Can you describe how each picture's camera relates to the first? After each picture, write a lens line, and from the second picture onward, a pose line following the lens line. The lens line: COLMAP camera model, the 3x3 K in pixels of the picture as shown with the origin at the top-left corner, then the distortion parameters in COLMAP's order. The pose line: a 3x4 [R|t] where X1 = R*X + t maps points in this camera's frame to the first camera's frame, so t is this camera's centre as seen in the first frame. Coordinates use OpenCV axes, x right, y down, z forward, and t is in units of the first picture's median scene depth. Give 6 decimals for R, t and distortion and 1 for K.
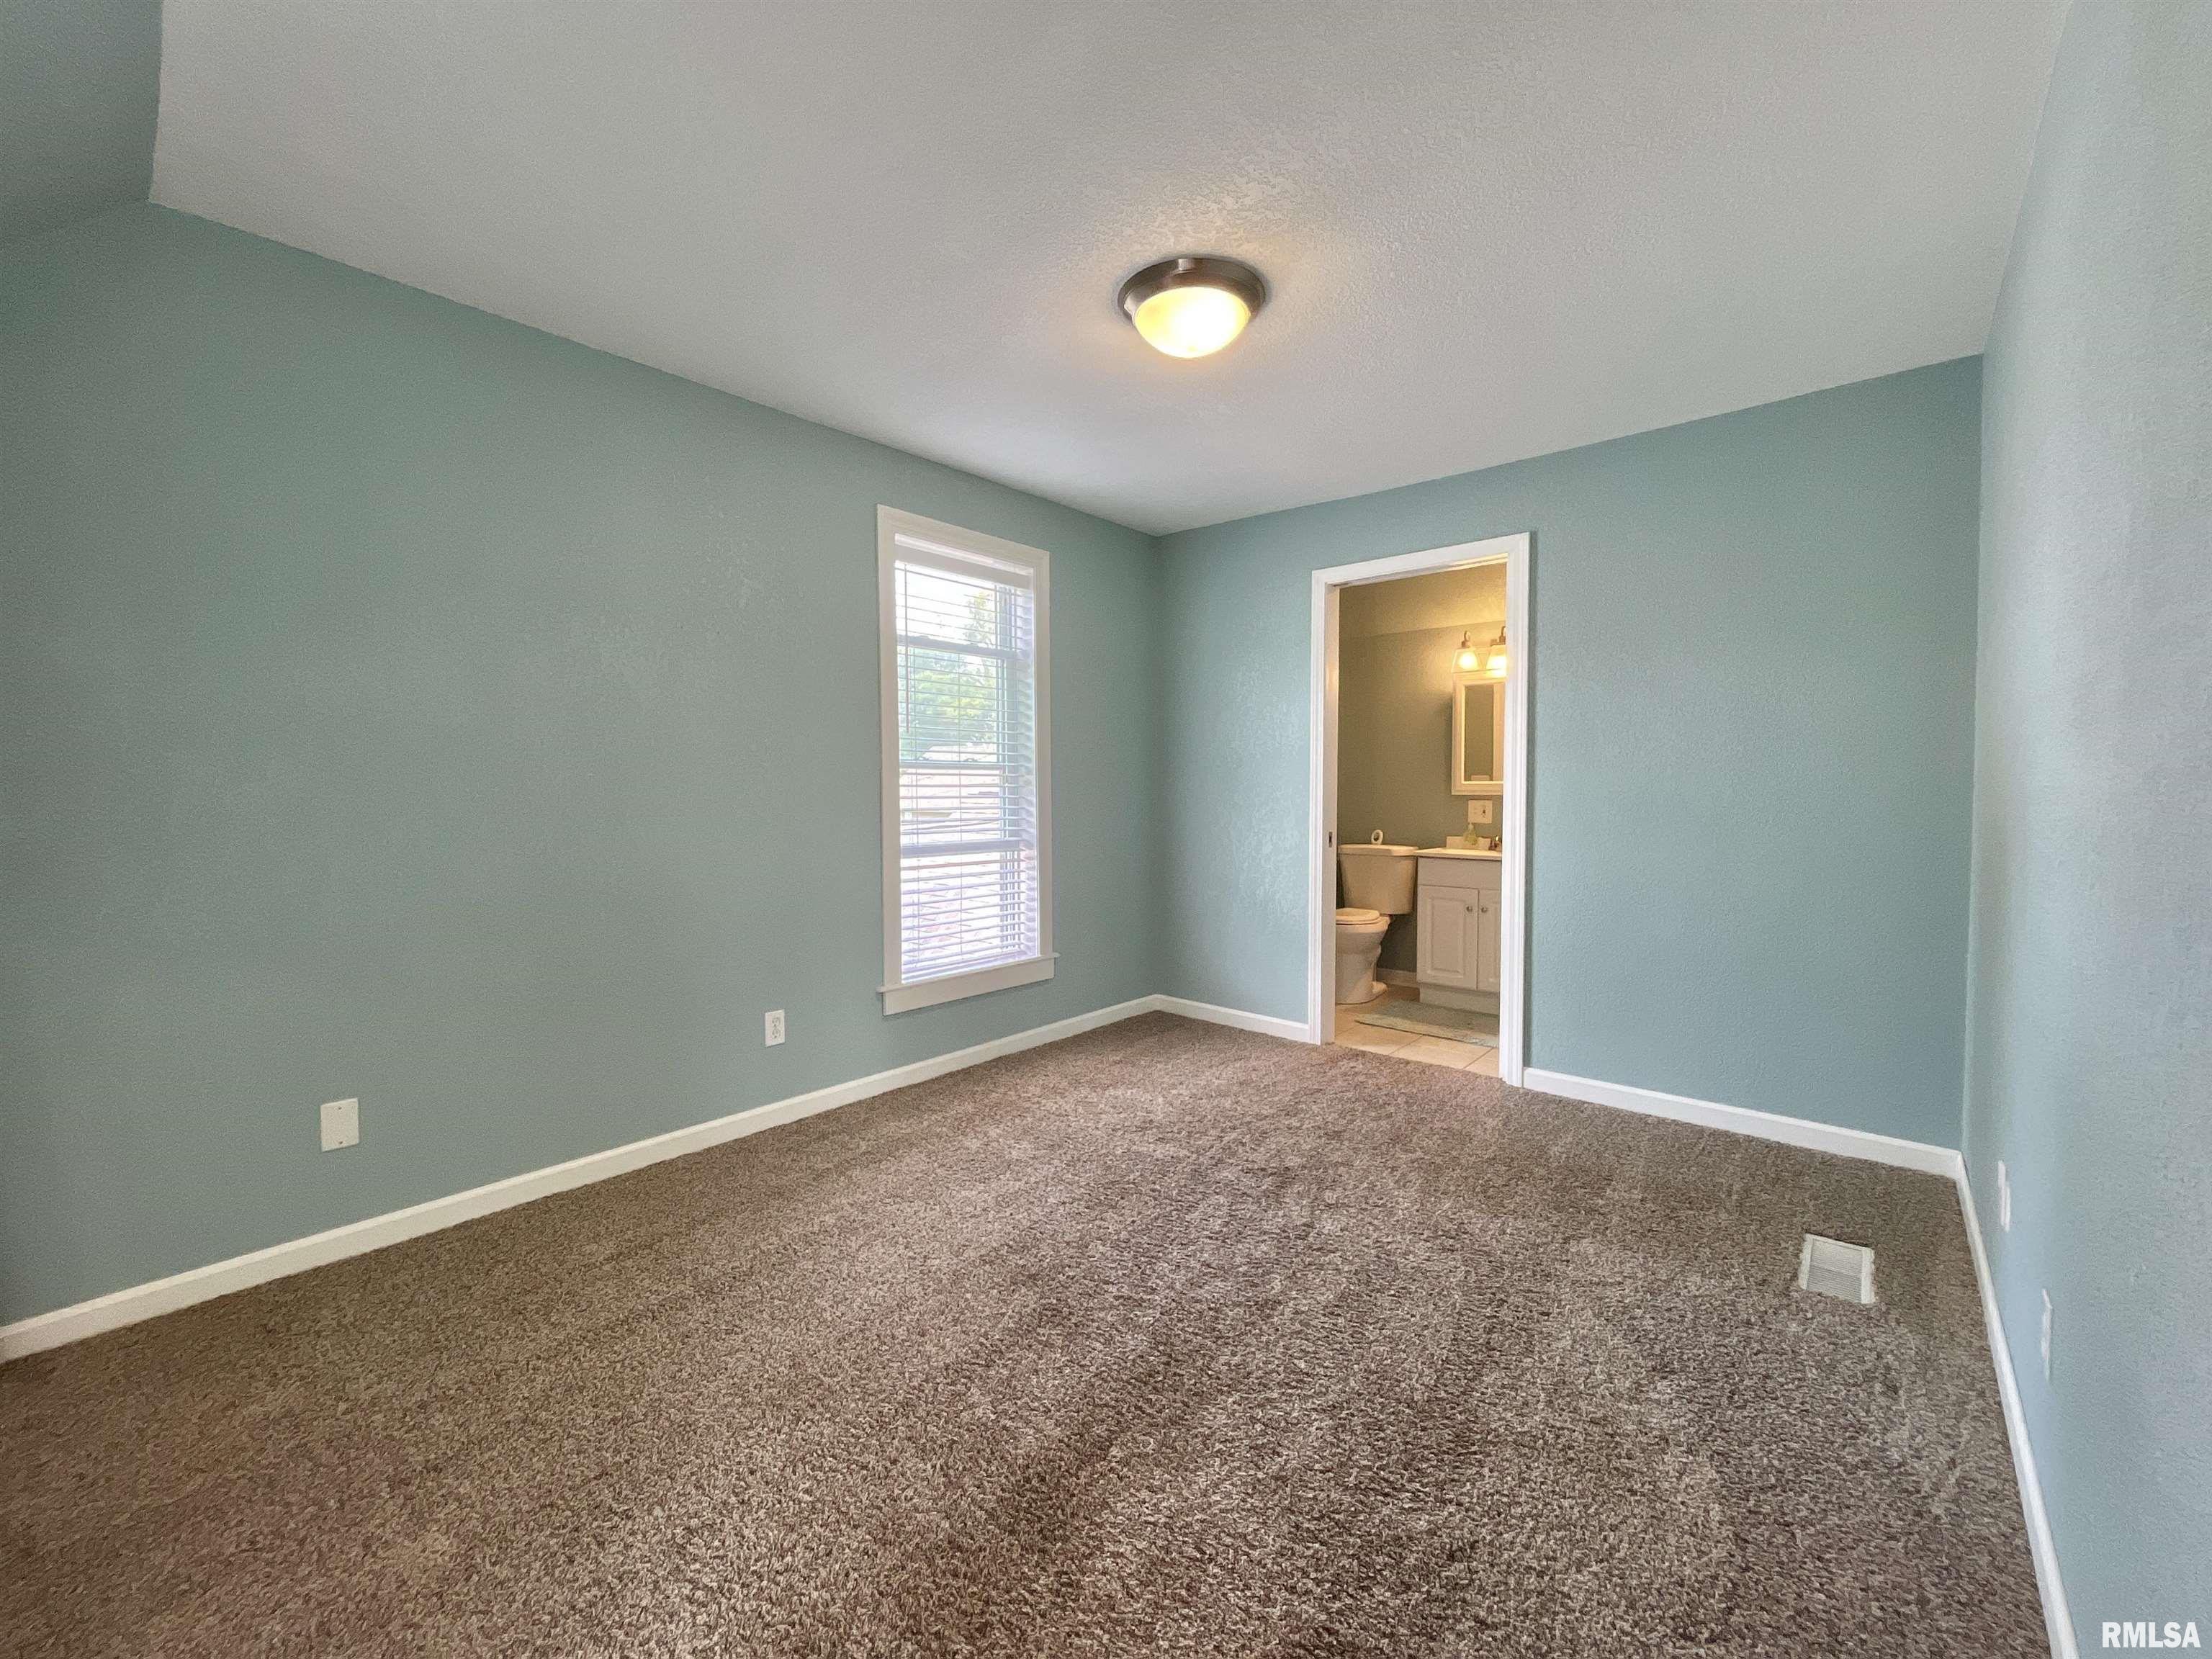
lens RADIAL K [[890.6, 0, 1085.9], [0, 890.6, 815.4], [0, 0, 1]] dist [-0.003035, 0.000587]
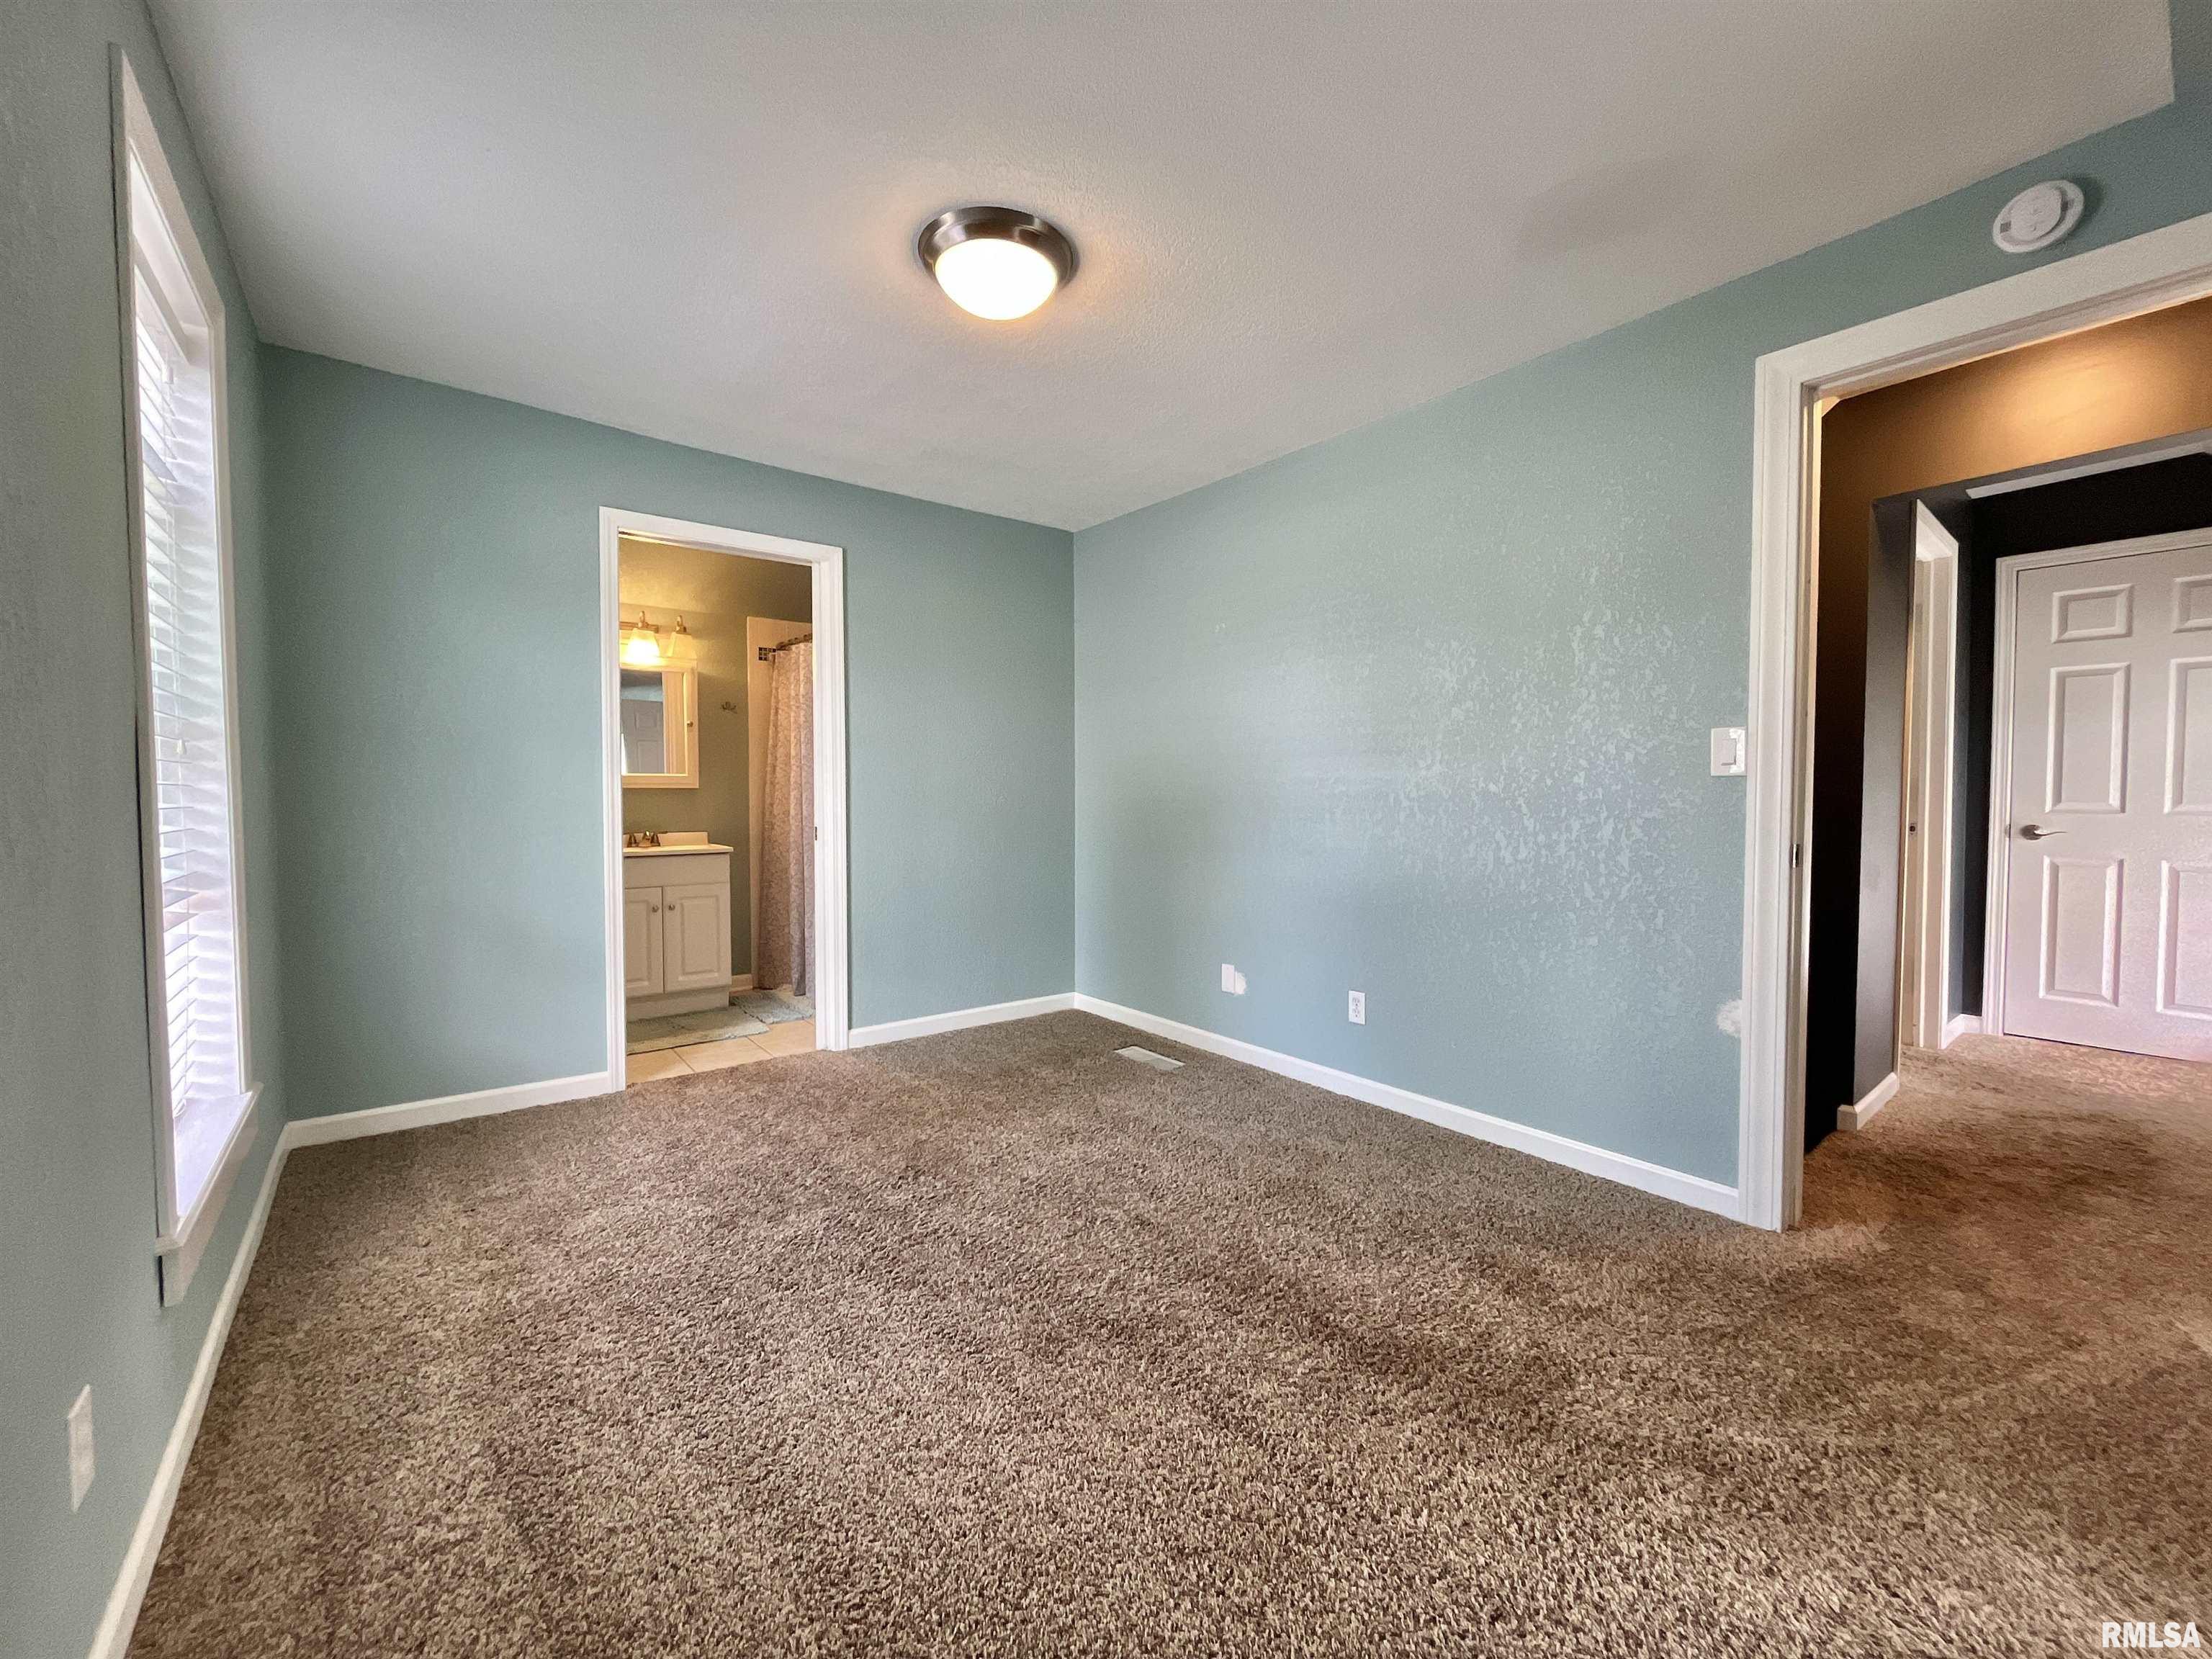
lens RADIAL K [[890.6, 0, 1102.4], [0, 890.6, 823.6], [0, 0, 1]] dist [-0.003035, 0.000587]
pose [[0.175496, -0.036378, 0.983808, -0.544873], [0.027226, 0.999114, 0.032087, -0.002755], [-0.984104, 0.021154, 0.176331, 0.492040]]
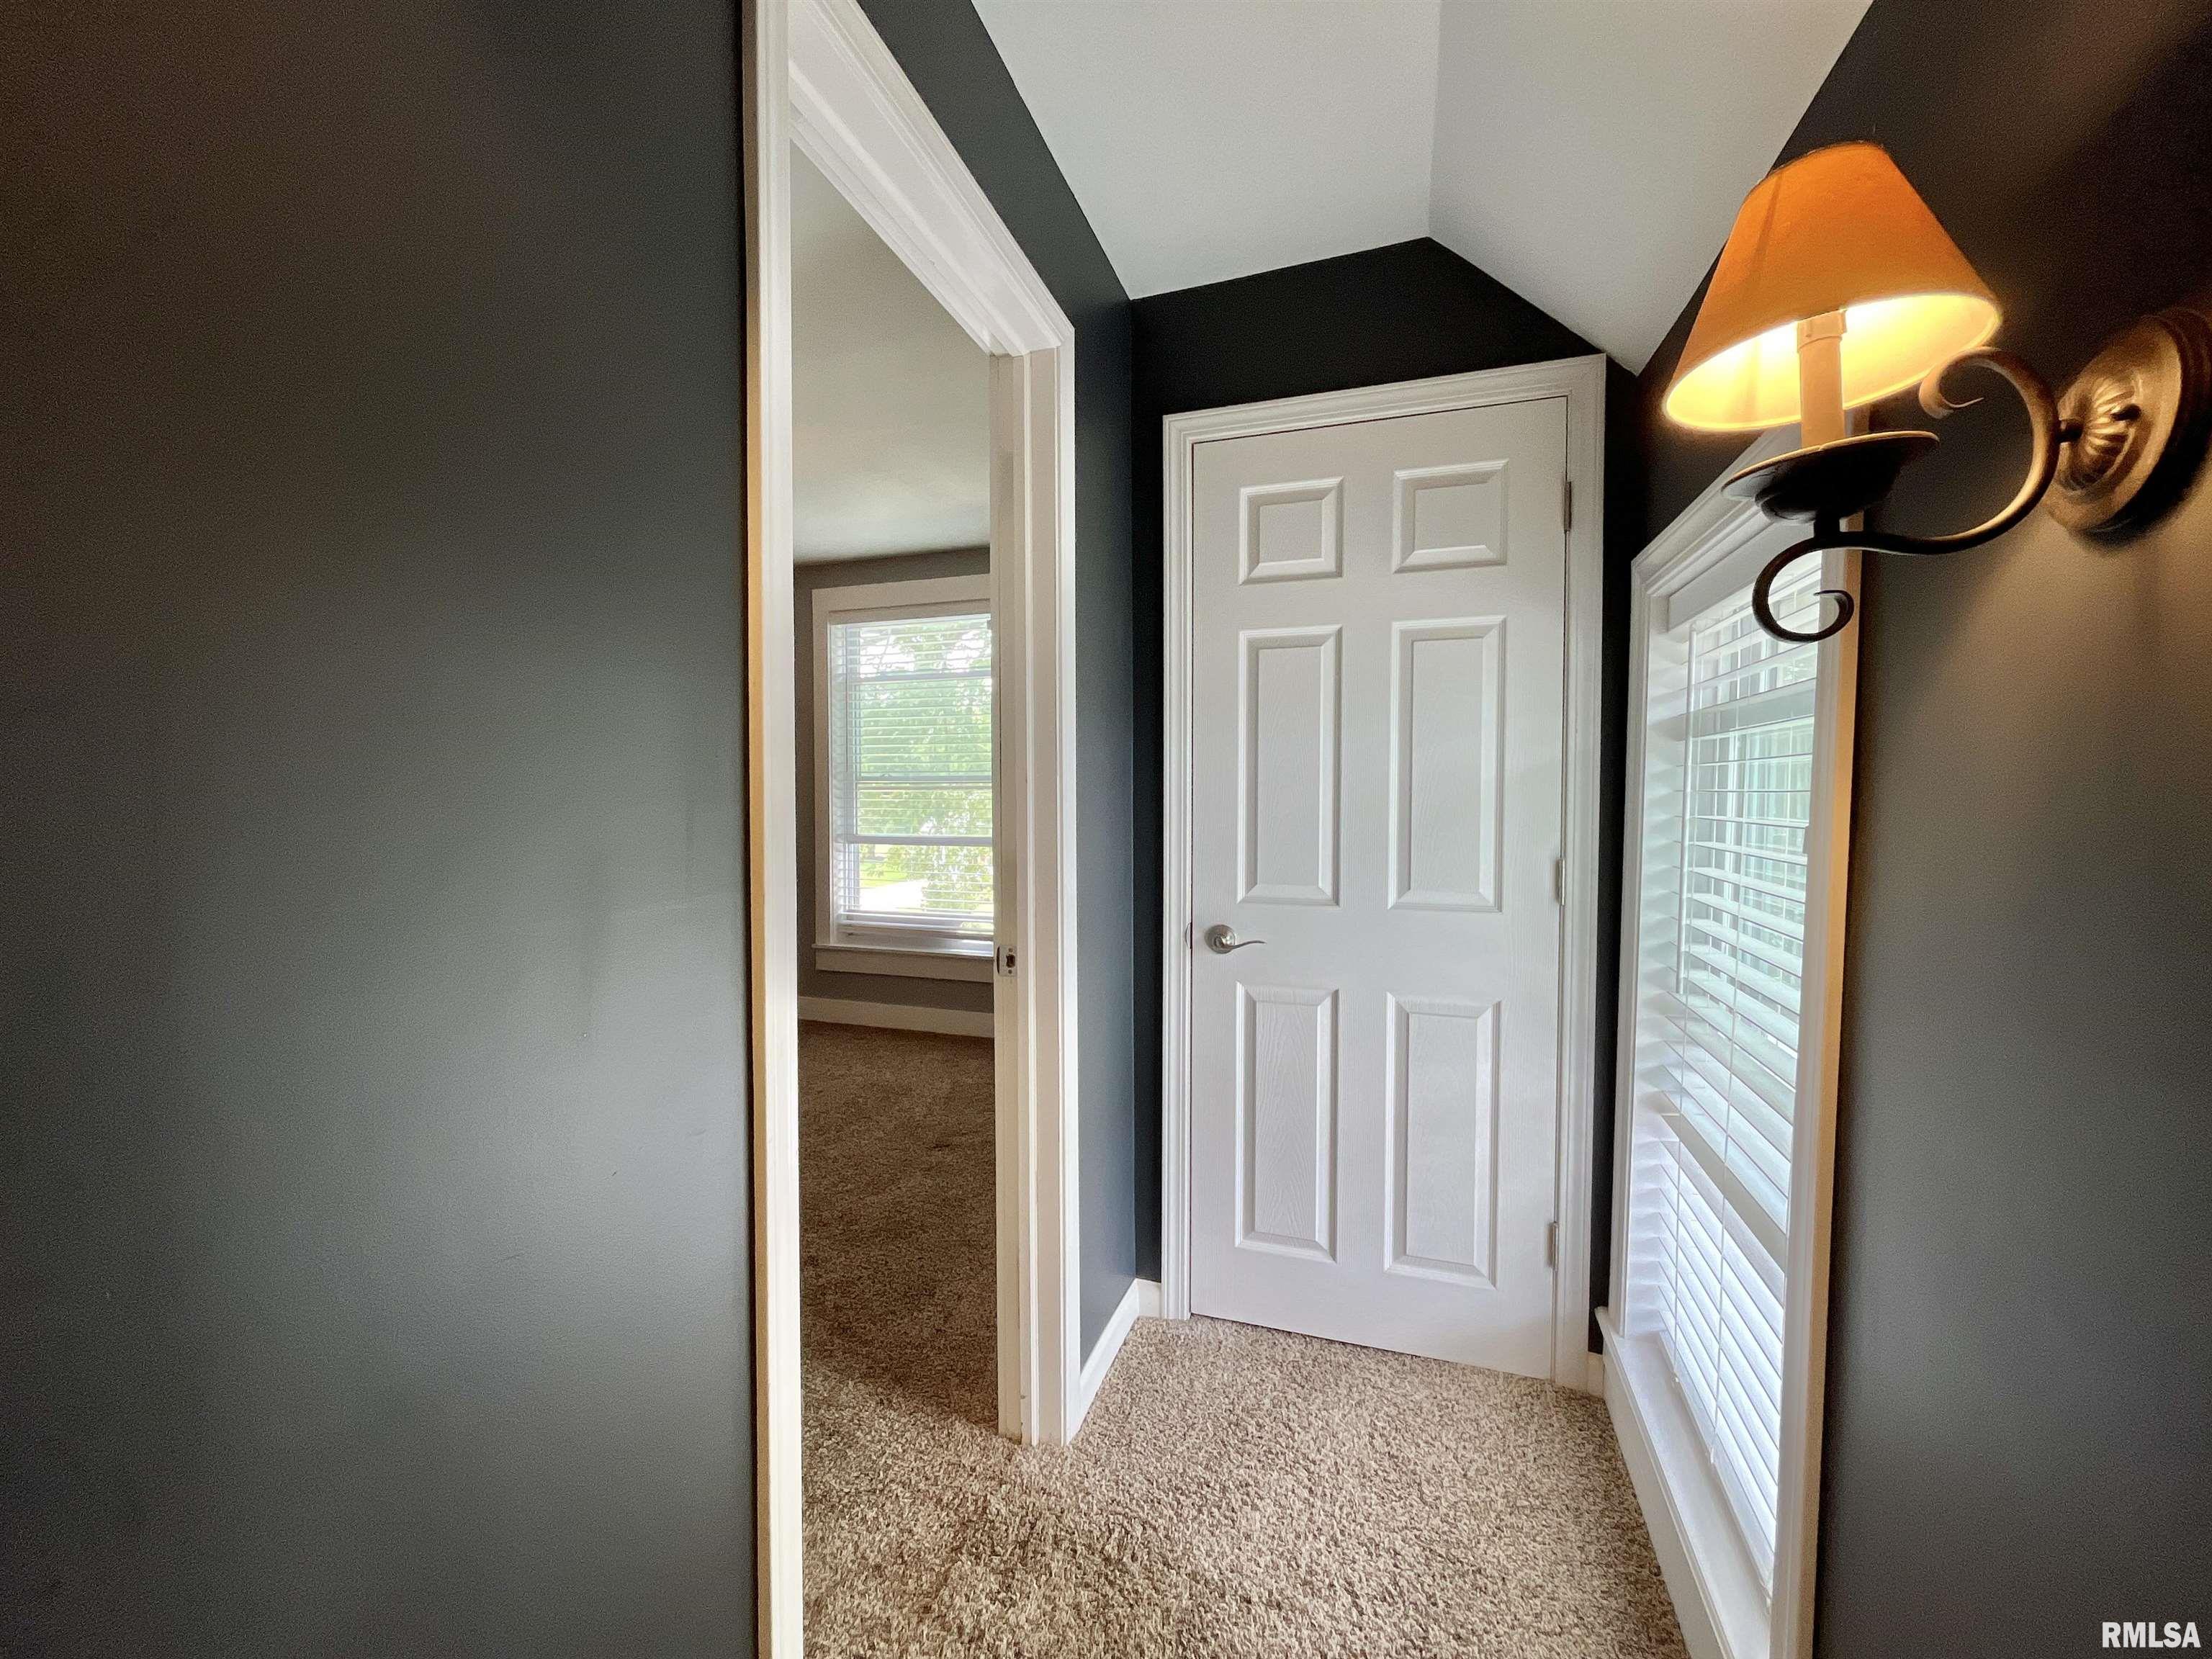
lens RADIAL K [[890.6, 0, 1095.4], [0, 890.6, 832.3], [0, 0, 1]] dist [-0.003035, 0.000587]
pose [[-0.393198, -0.043240, 0.918436, -0.256495], [0.025187, 0.998012, 0.057769, -0.013401], [-0.919109, 0.045847, -0.391328, 0.256836]]
